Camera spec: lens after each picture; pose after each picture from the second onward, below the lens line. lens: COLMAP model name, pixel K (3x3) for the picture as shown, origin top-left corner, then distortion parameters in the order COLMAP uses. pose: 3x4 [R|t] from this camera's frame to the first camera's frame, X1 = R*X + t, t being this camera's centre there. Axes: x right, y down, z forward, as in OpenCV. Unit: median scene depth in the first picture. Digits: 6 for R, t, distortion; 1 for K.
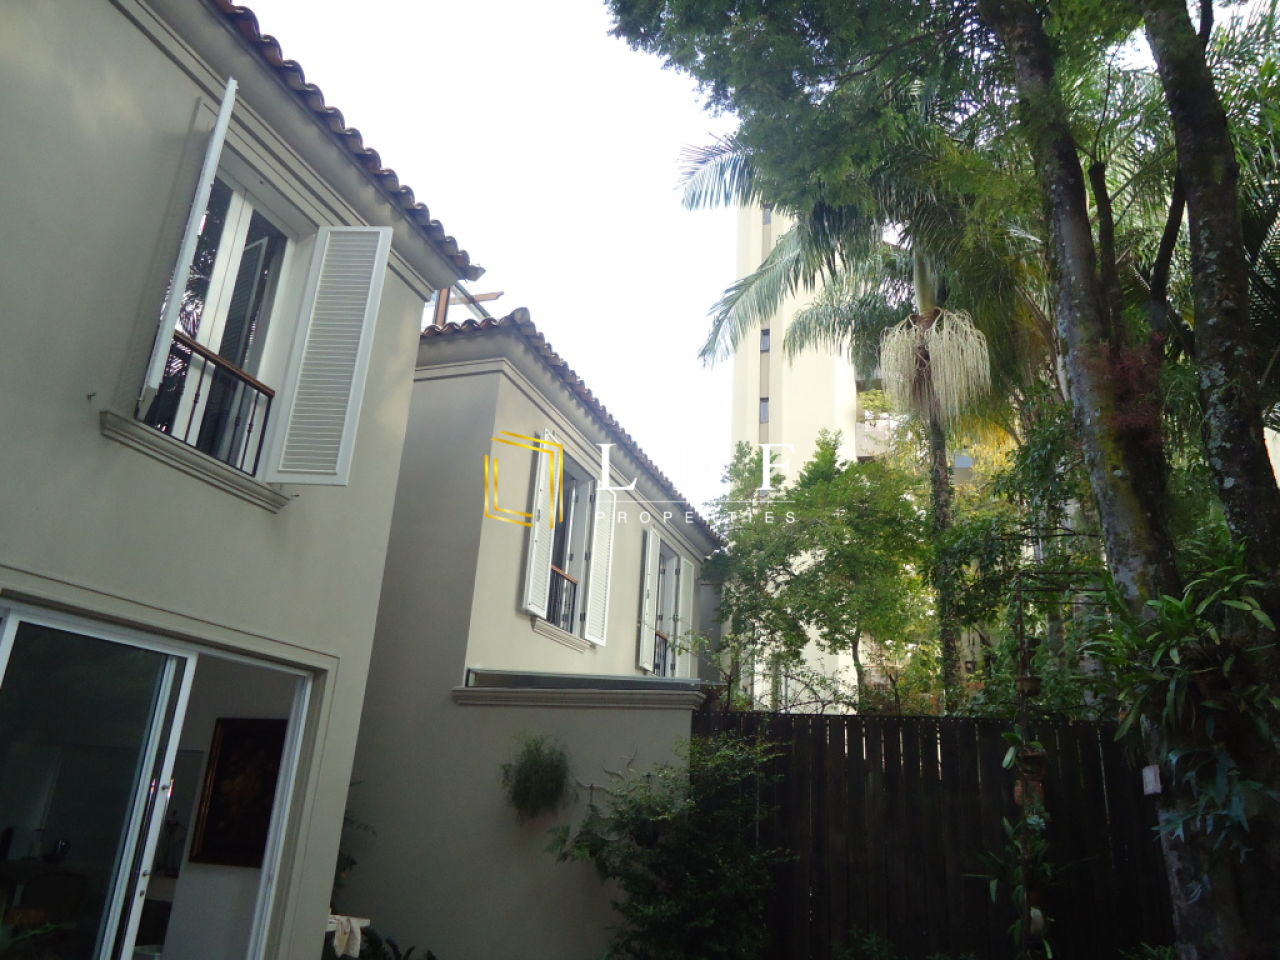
lens RADIAL K [[943.2, 0, 657.2], [0, 943.2, 472.3], [0, 0, 1]] dist [0.011098, -0.009896]
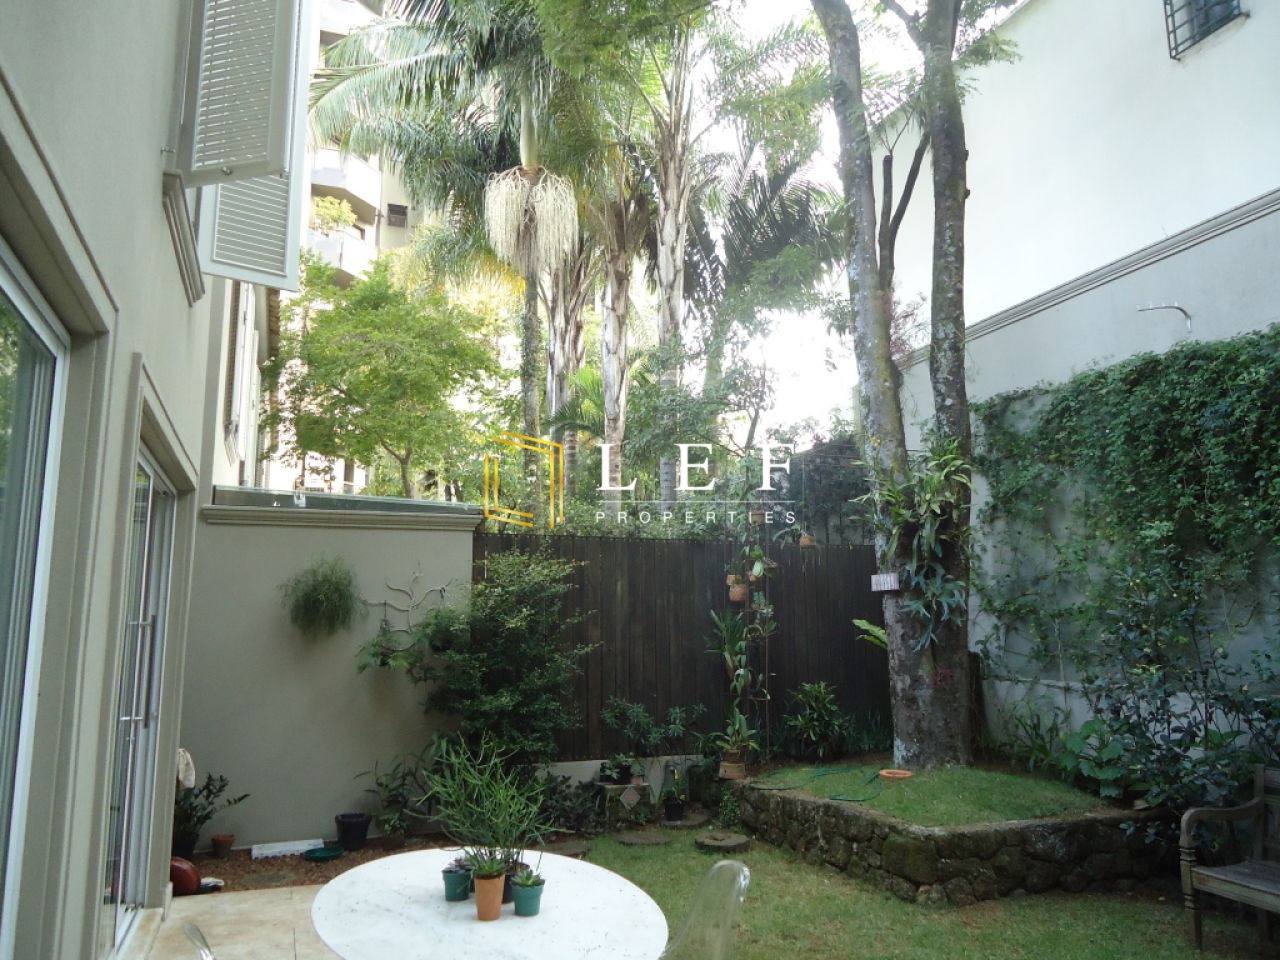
lens RADIAL K [[943.2, 0, 668.5], [0, 943.2, 472.2], [0, 0, 1]] dist [0.011098, -0.009896]
pose [[0.752621, 0.047619, 0.656730, -0.643216], [-0.176104, 0.975605, 0.131077, 0.001148], [-0.634468, -0.214304, 0.742647, 0.073990]]
